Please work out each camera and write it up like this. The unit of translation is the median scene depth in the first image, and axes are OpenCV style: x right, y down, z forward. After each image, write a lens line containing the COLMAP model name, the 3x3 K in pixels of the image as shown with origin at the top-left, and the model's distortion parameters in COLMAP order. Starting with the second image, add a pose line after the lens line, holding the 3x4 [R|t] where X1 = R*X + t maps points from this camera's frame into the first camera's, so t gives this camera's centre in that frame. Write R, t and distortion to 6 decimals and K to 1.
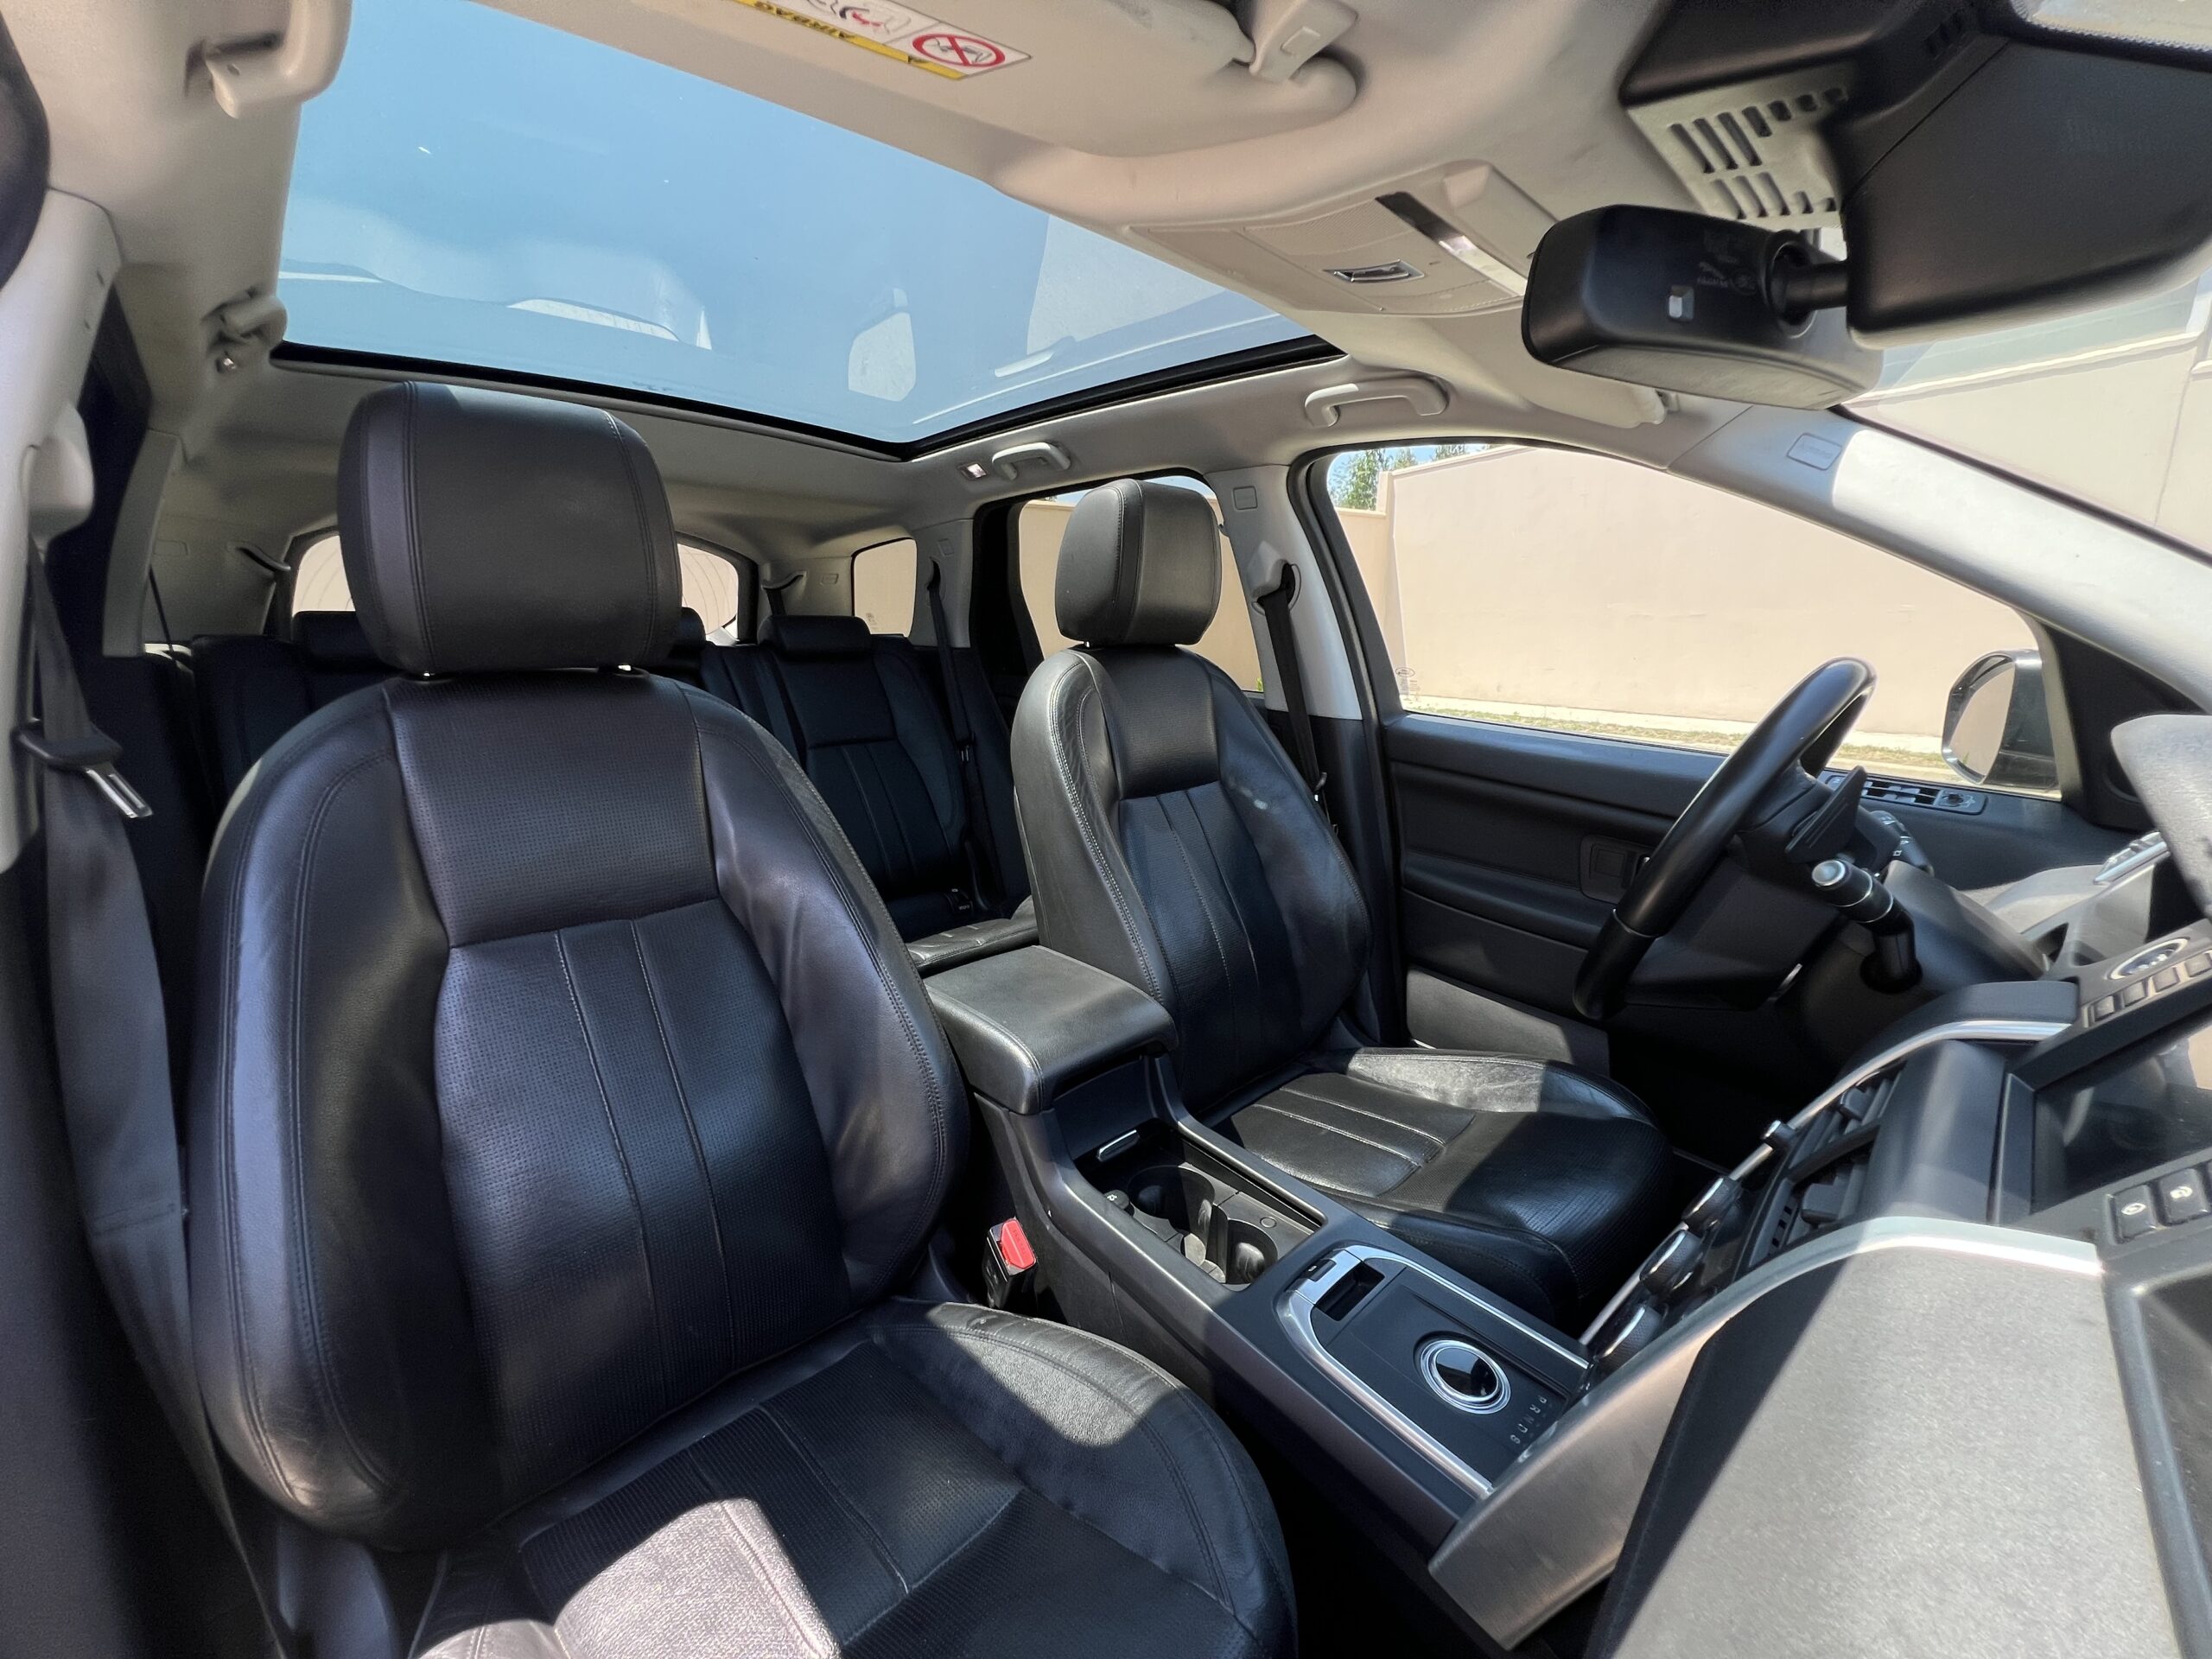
lens RADIAL K [[894.8, 0, 1087.5], [0, 894.8, 844.1], [0, 0, 1]] dist [-0.001355, -0.000291]
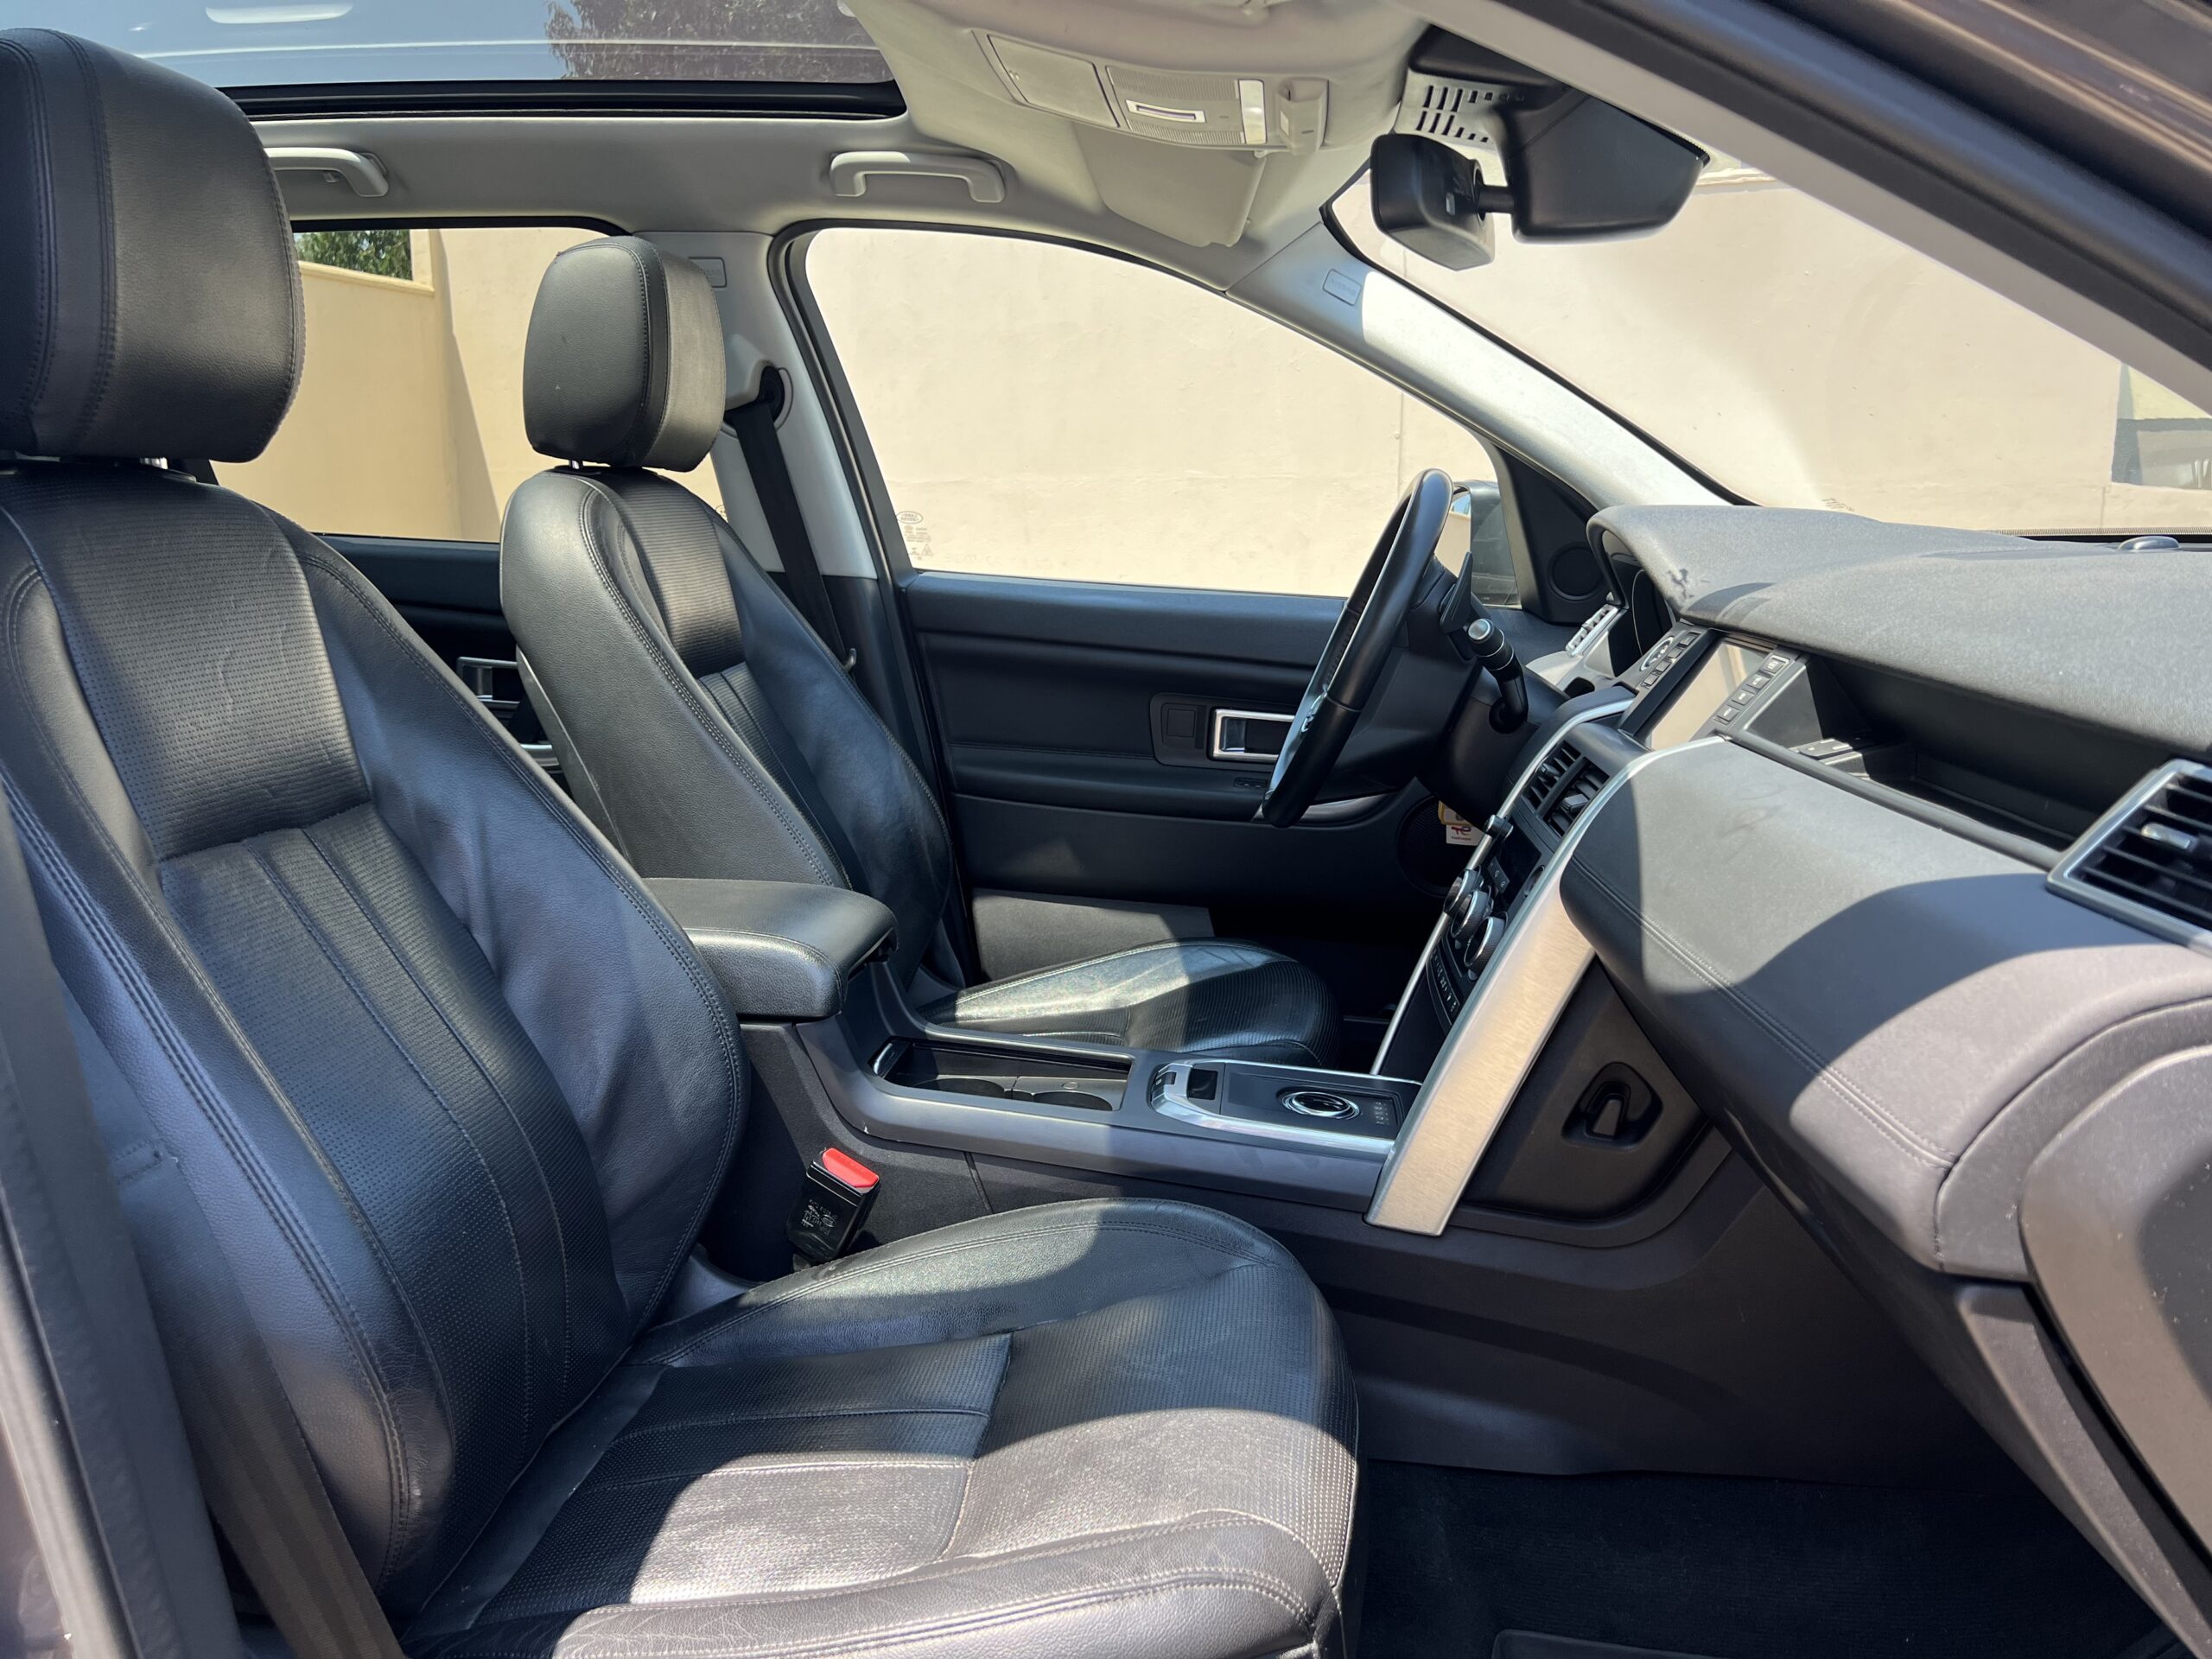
lens RADIAL K [[1671.2, 0, 1115.5], [0, 1671.2, 834.8], [0, 0, 1]] dist [0.048733, -0.059330]
pose [[0.765824, -0.121015, 0.631560, -0.531489], [0.147890, 0.988952, 0.010165, 0.105641], [-0.625813, 0.085617, 0.775260, -0.238907]]
